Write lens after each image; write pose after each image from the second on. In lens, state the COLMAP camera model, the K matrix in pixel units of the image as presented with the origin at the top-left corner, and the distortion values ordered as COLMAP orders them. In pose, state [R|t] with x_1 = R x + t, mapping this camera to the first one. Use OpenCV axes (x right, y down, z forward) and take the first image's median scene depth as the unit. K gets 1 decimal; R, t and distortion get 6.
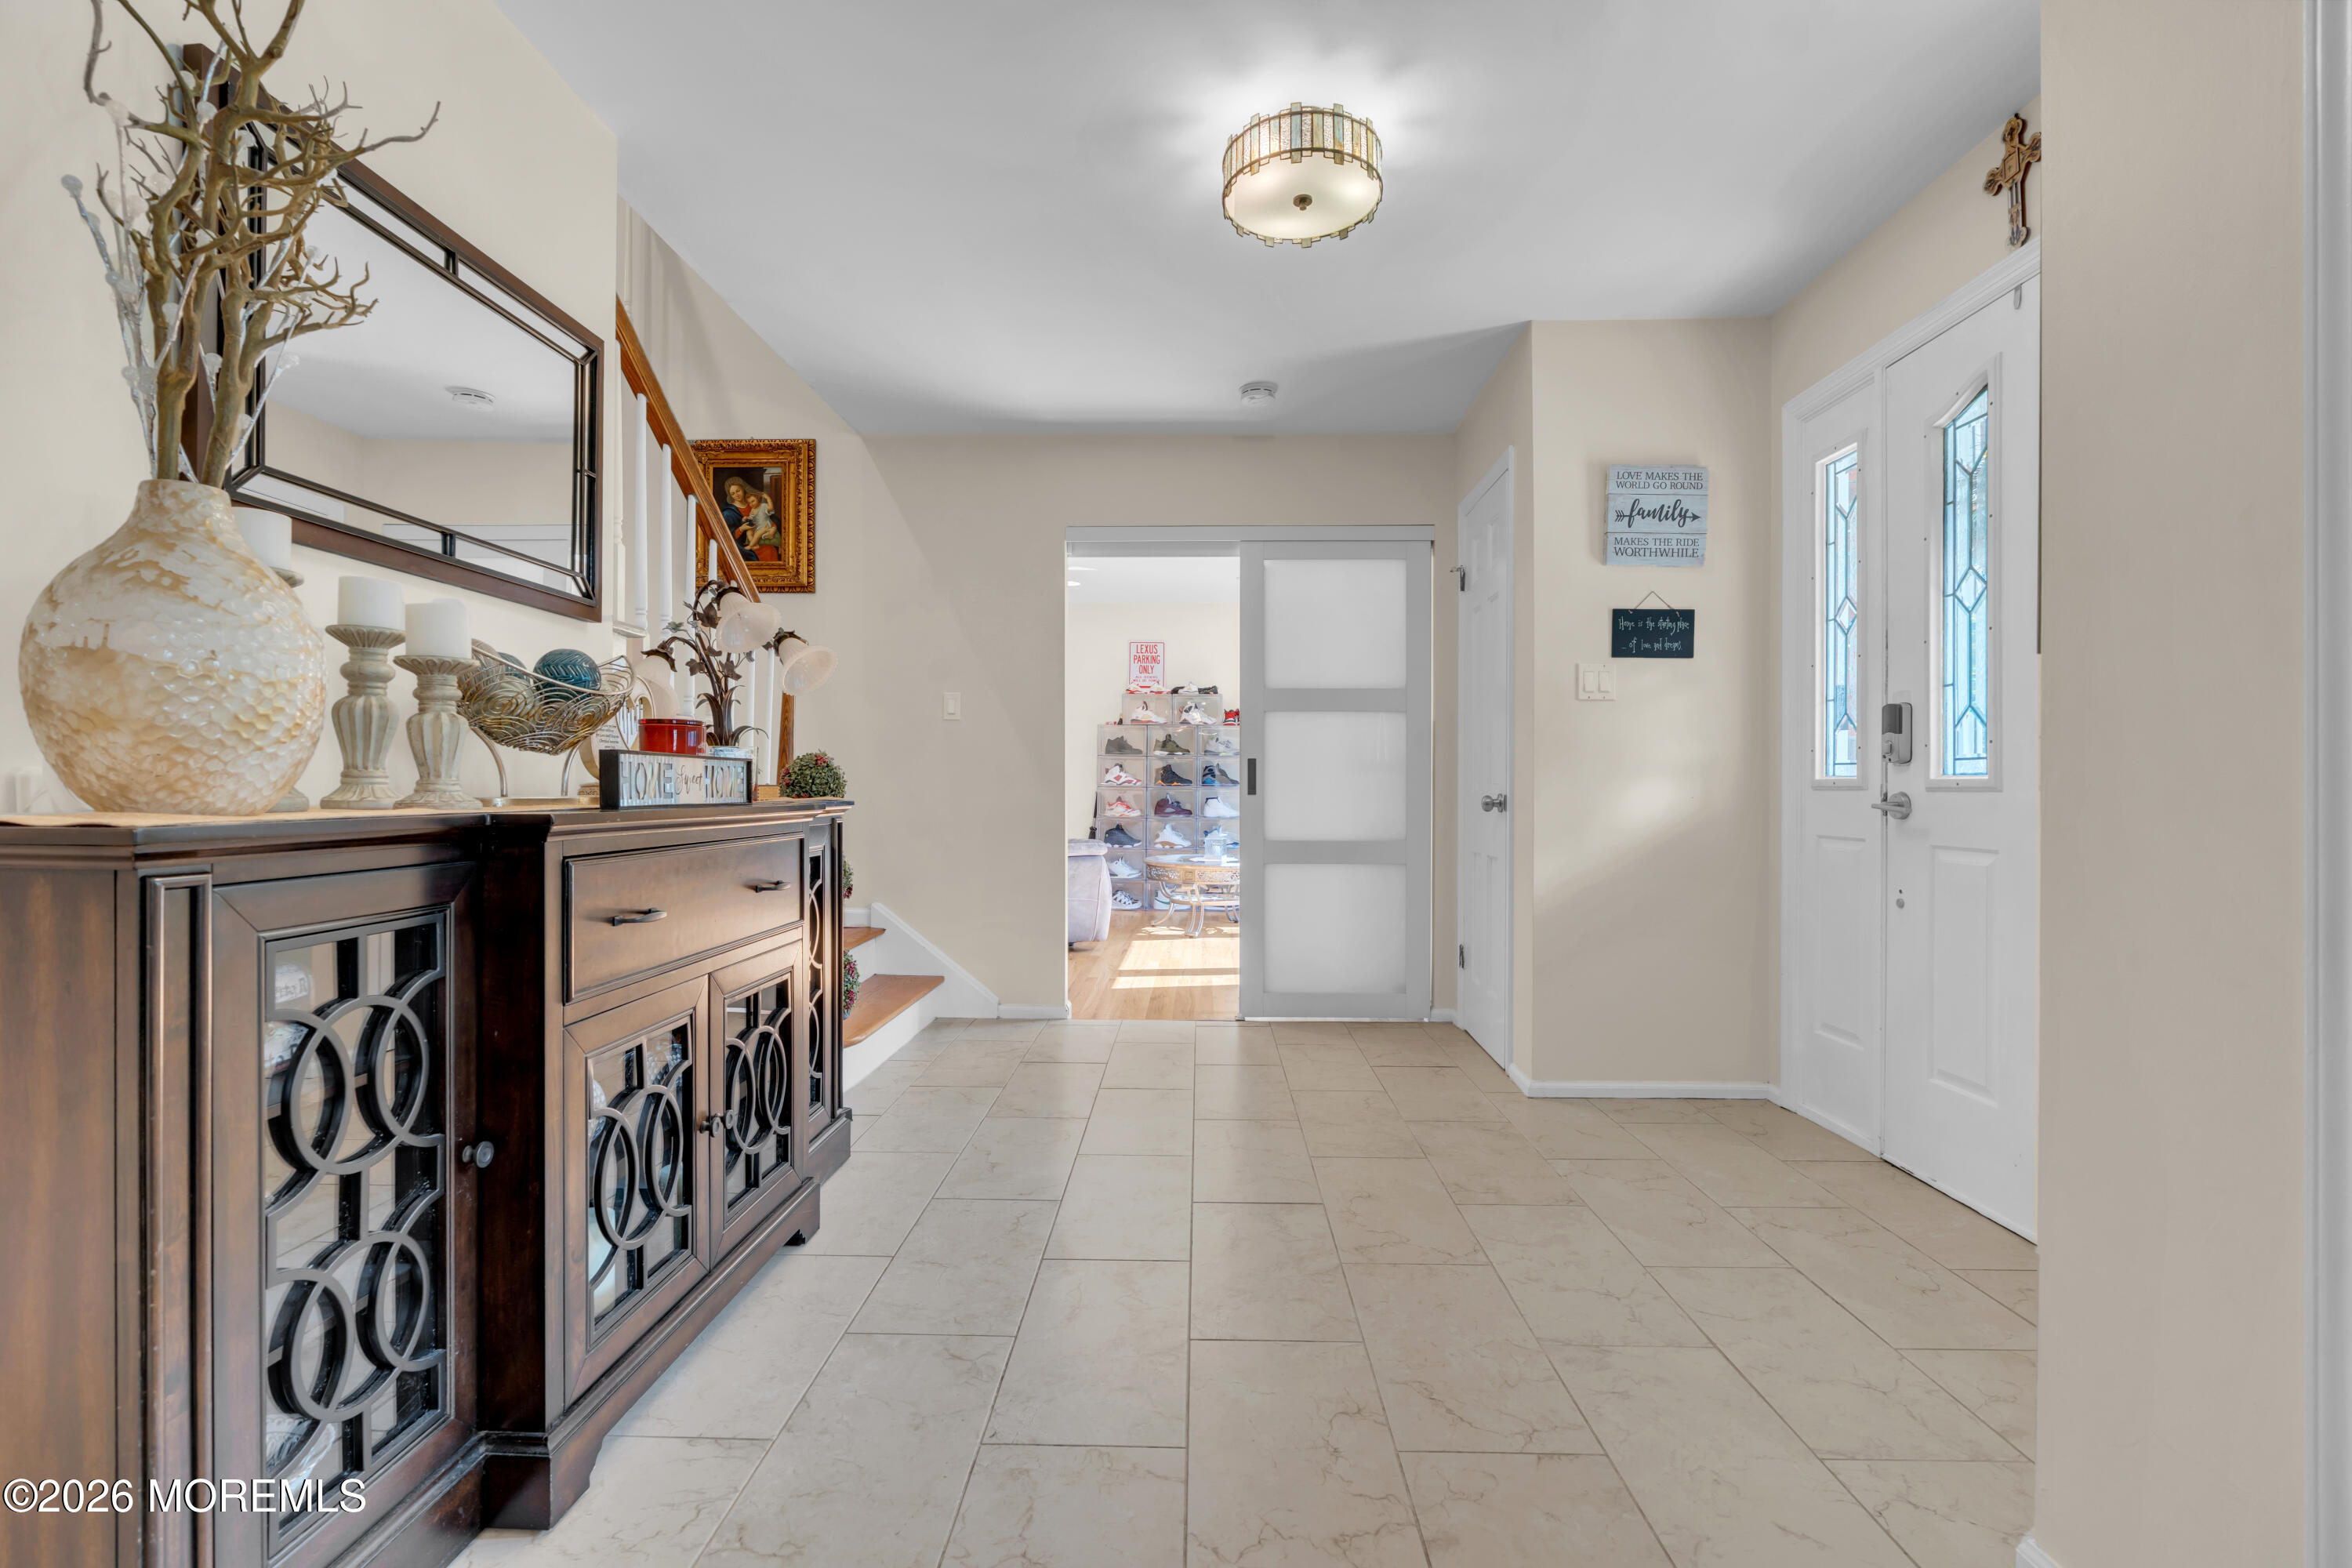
lens RADIAL K [[1057.9, 0, 1177.6], [0, 1057.9, 782.7], [0, 0, 1]] dist [-0.012848, 0.000953]
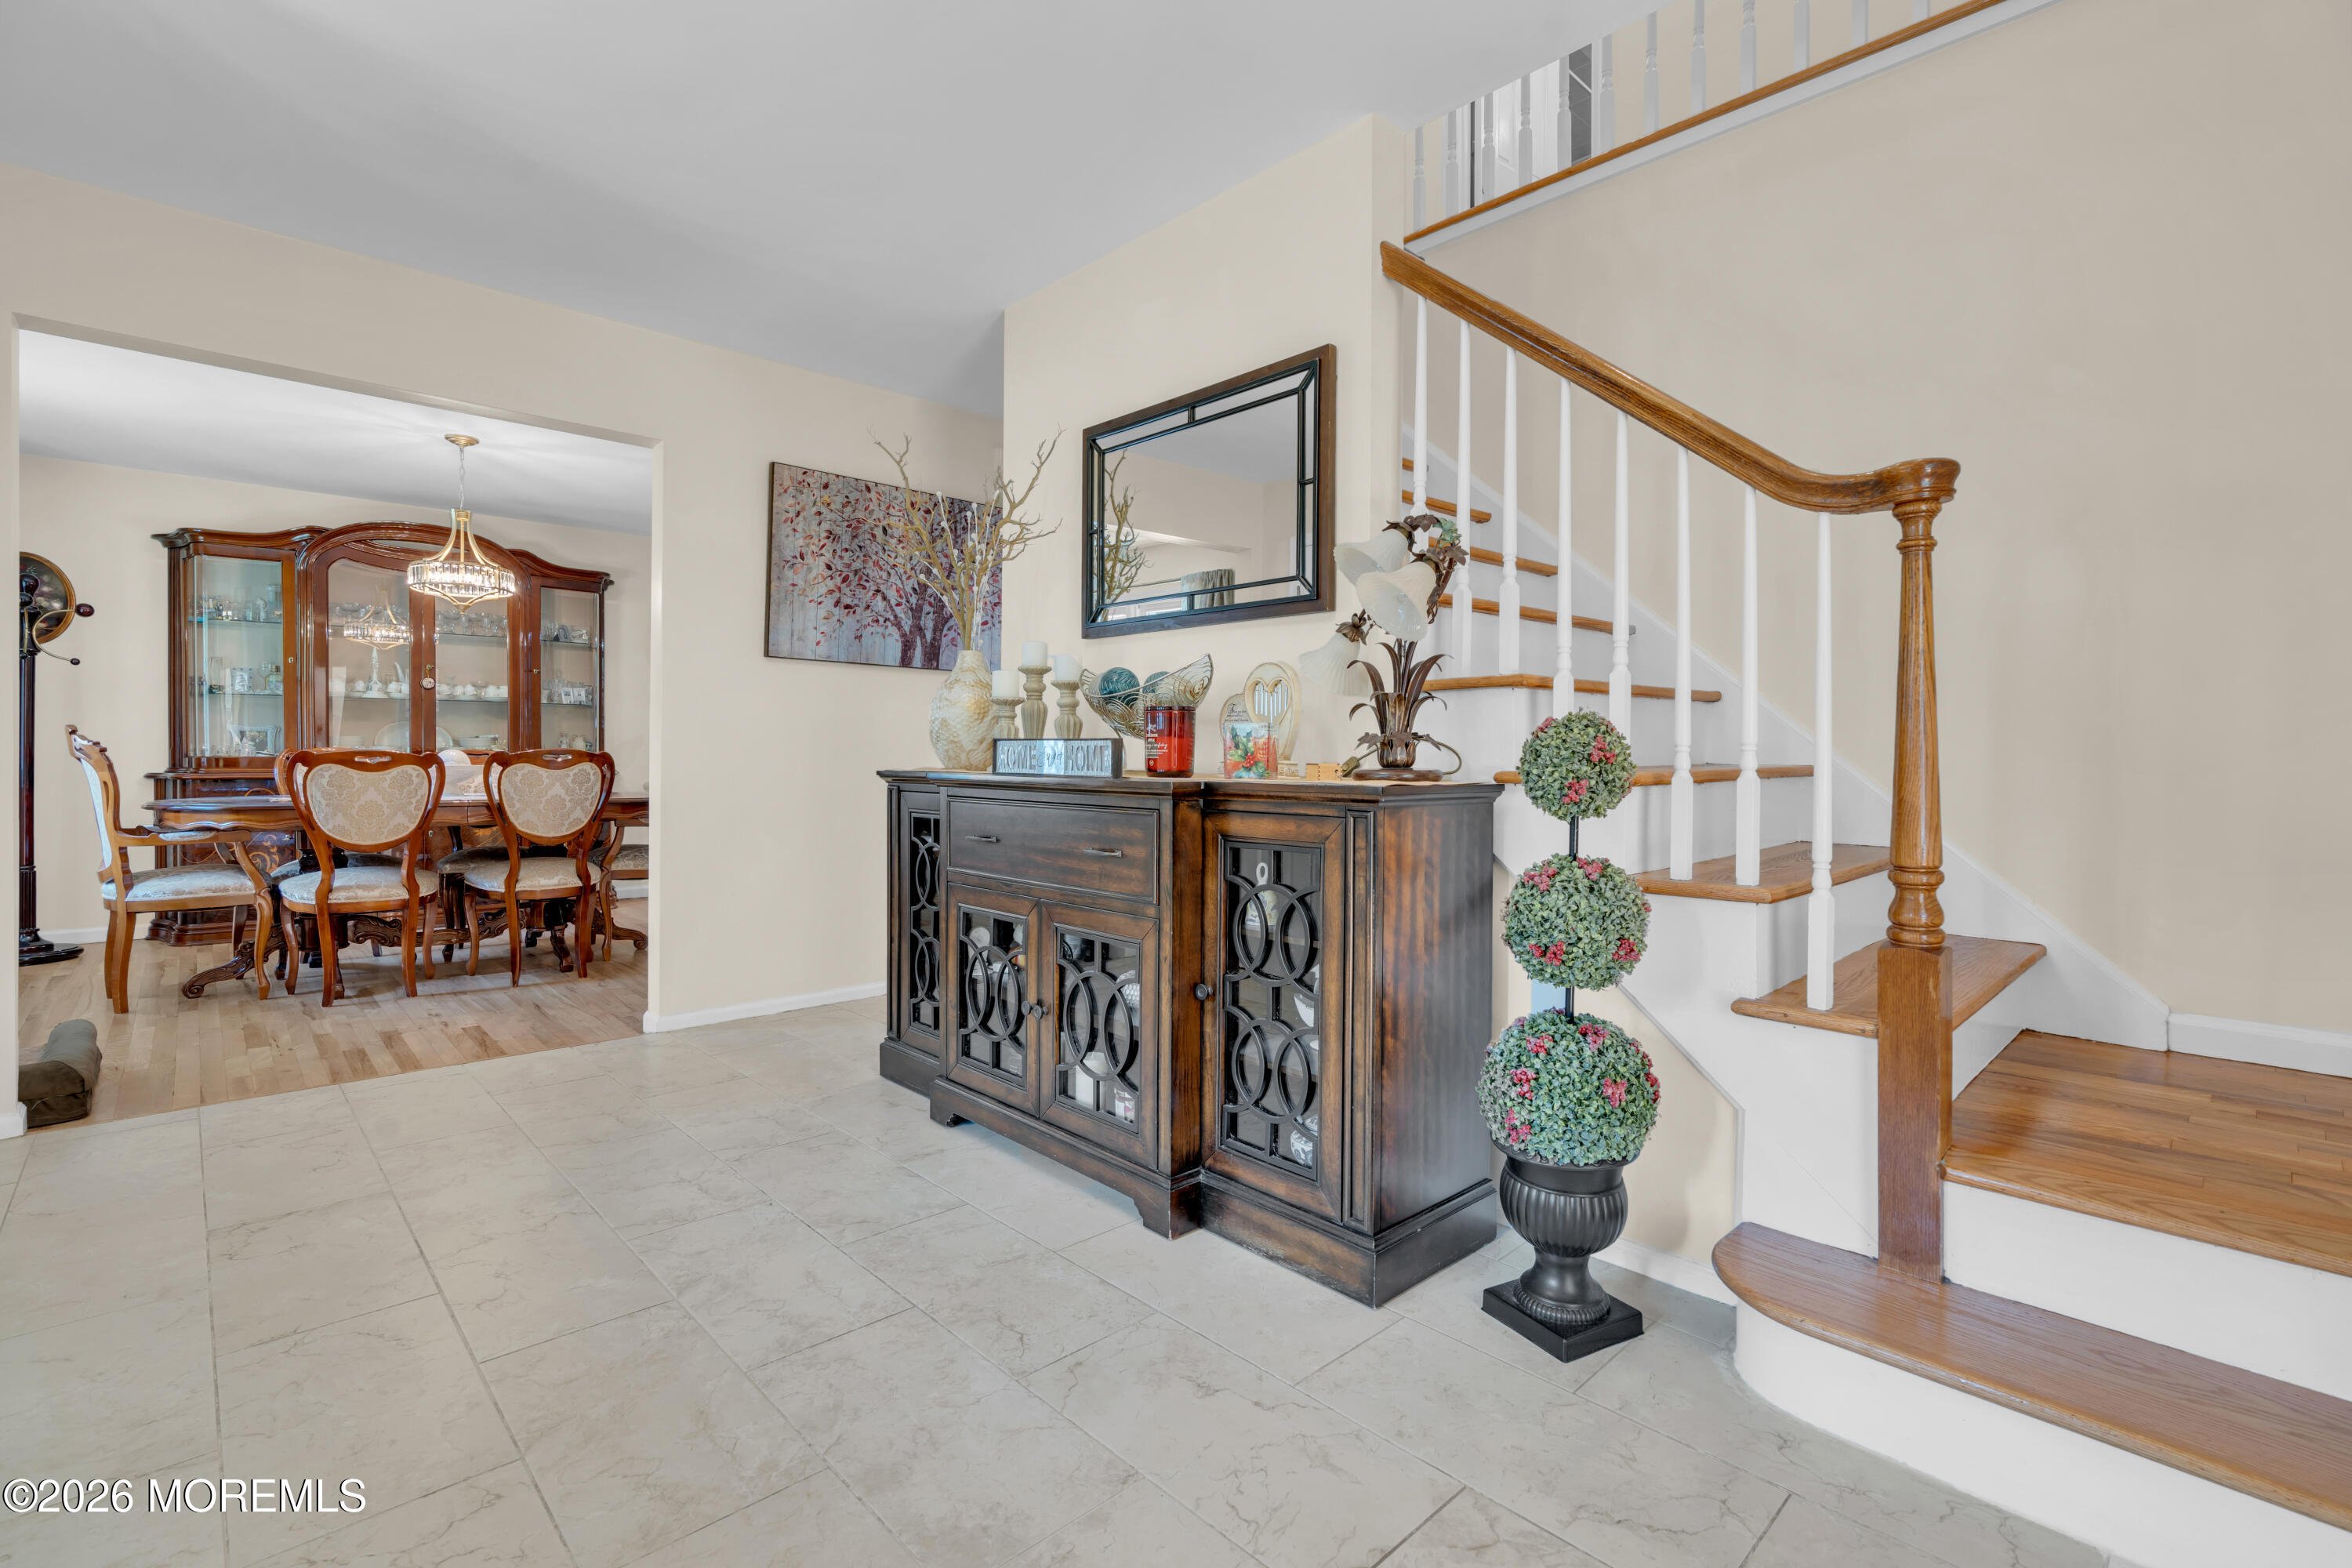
lens RADIAL K [[1057.9, 0, 1176.1], [0, 1057.9, 771.7], [0, 0, 1]] dist [-0.012848, 0.000953]
pose [[-0.708179, -0.003741, -0.706023, 0.382827], [-0.012255, 0.999900, 0.006994, 0.005488], [0.705927, 0.013605, -0.708154, 2.024316]]
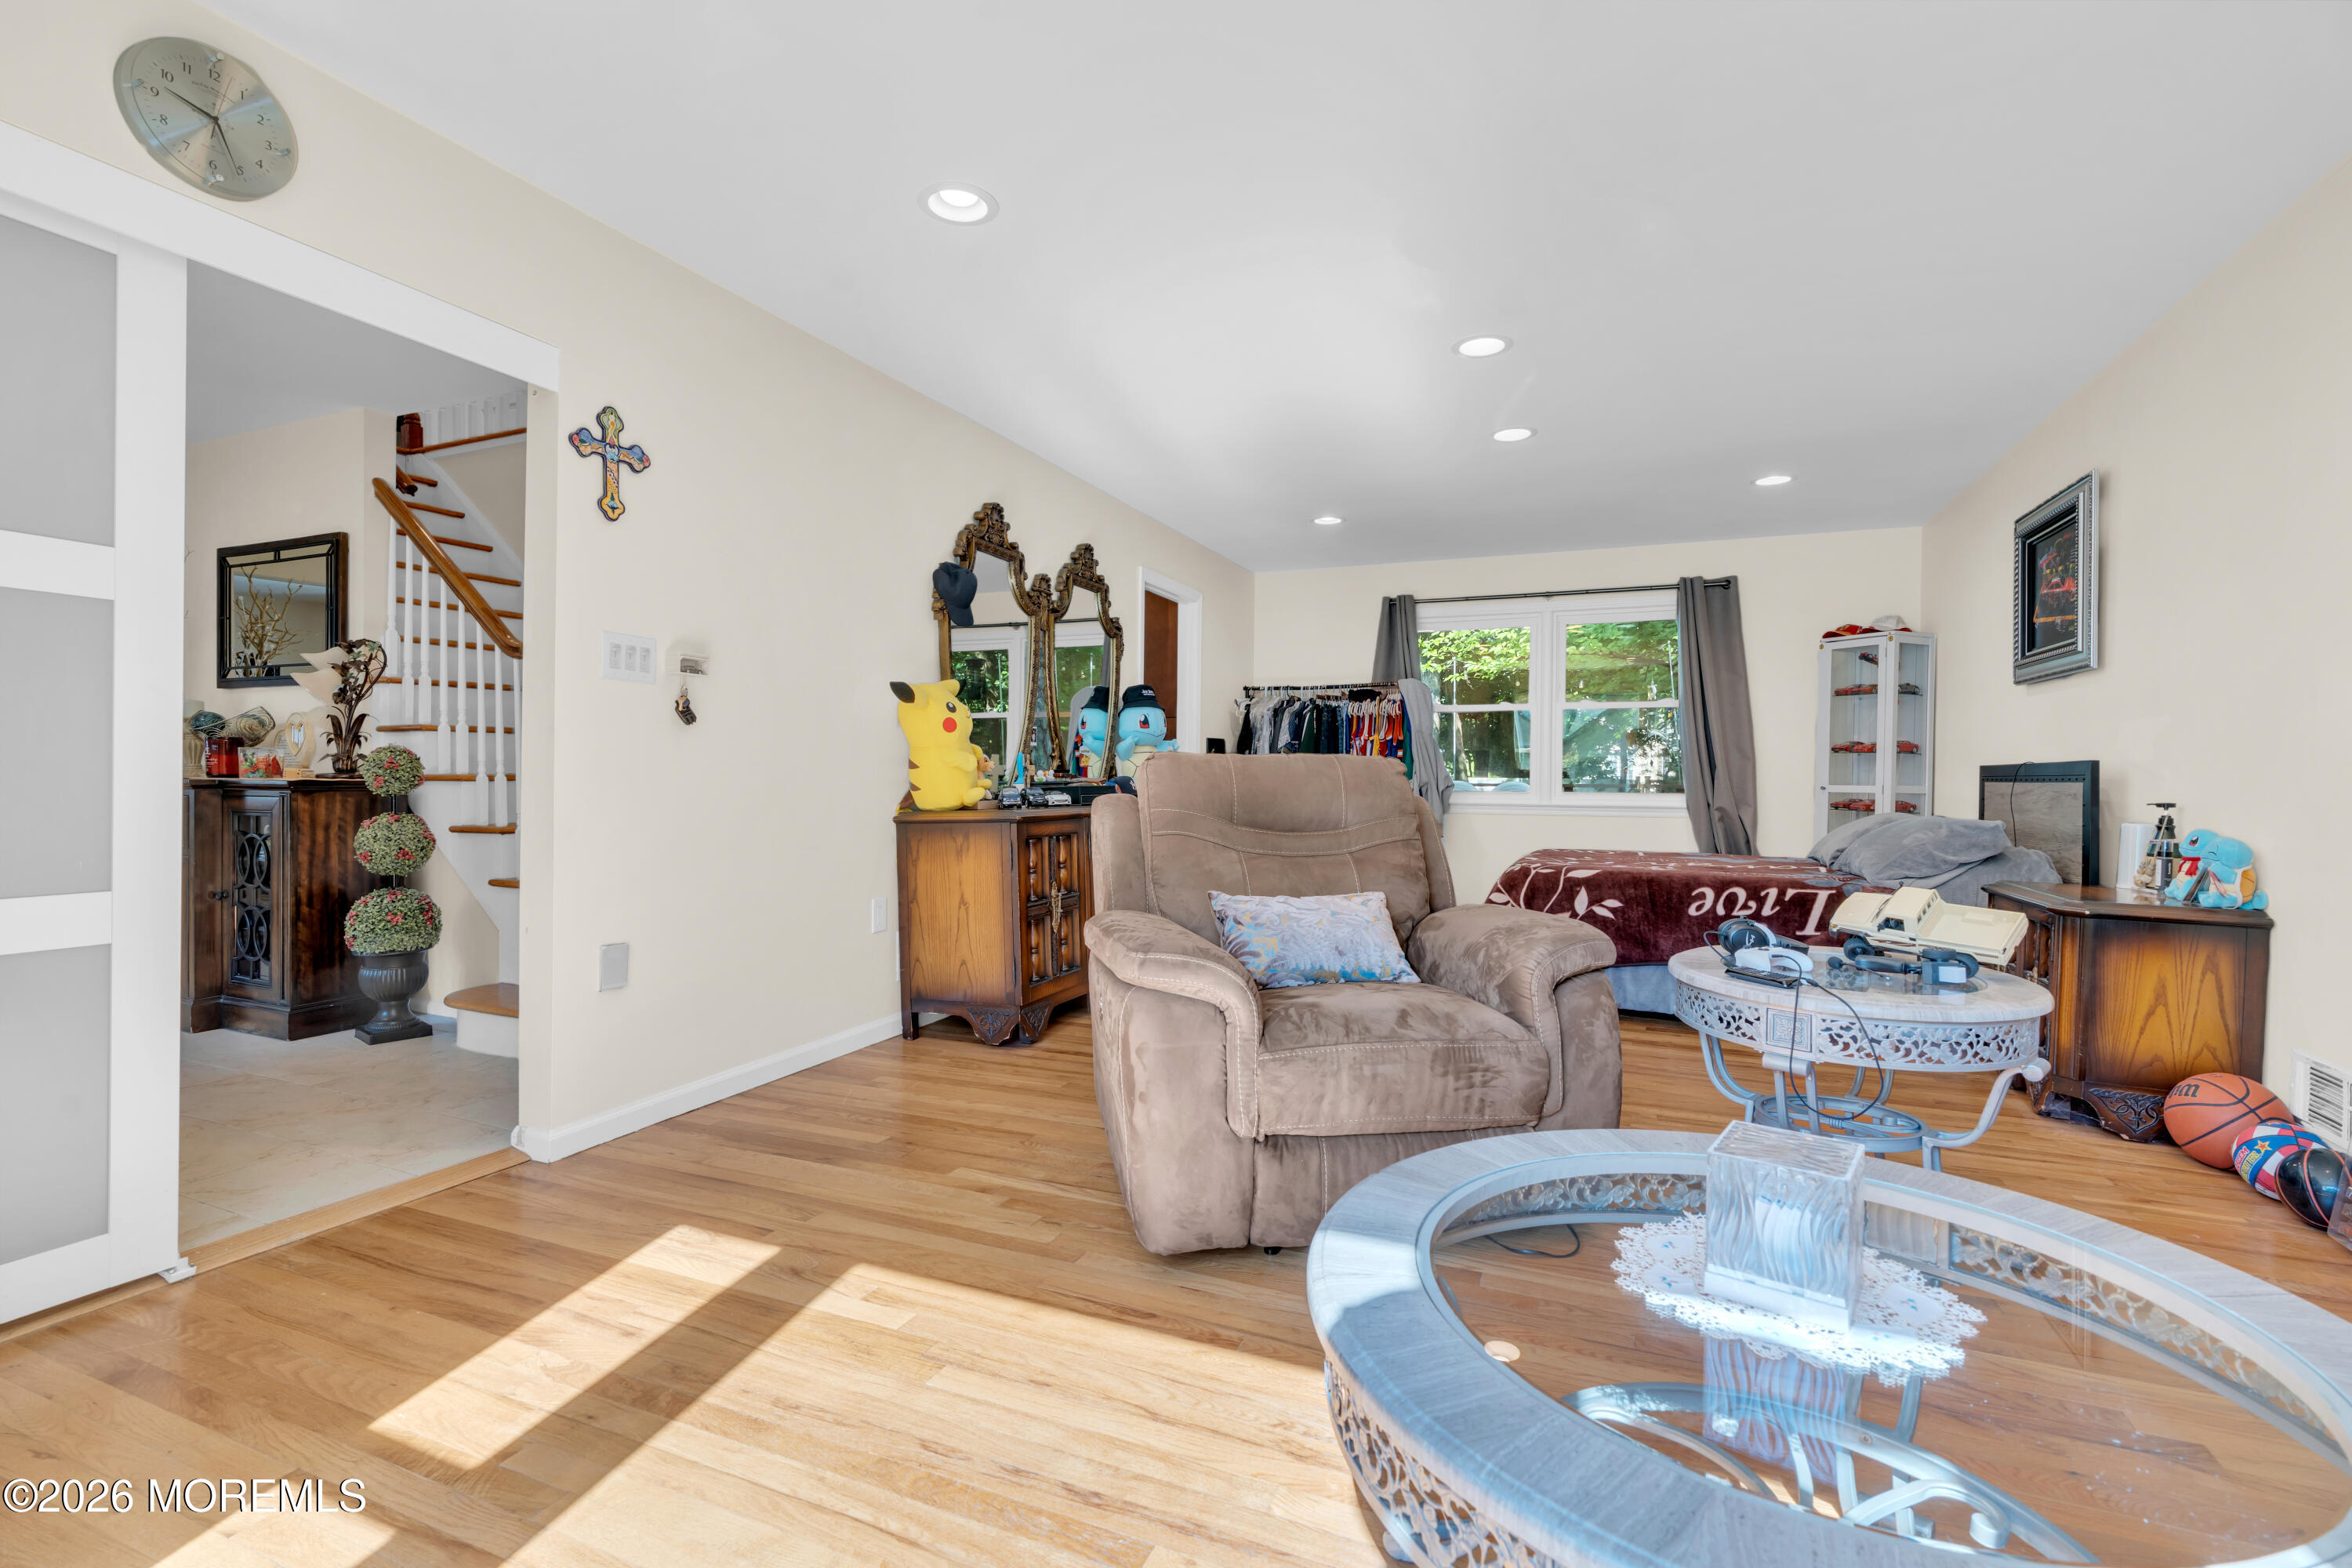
lens RADIAL K [[1057.9, 0, 1175.1], [0, 1057.9, 777.0], [0, 0, 1]] dist [-0.012848, 0.000953]
pose [[-0.363802, -0.002463, -0.931473, 0.799583], [-0.005877, 0.999983, -0.000348, 0.008144], [0.931458, 0.005348, -0.363810, 3.759943]]
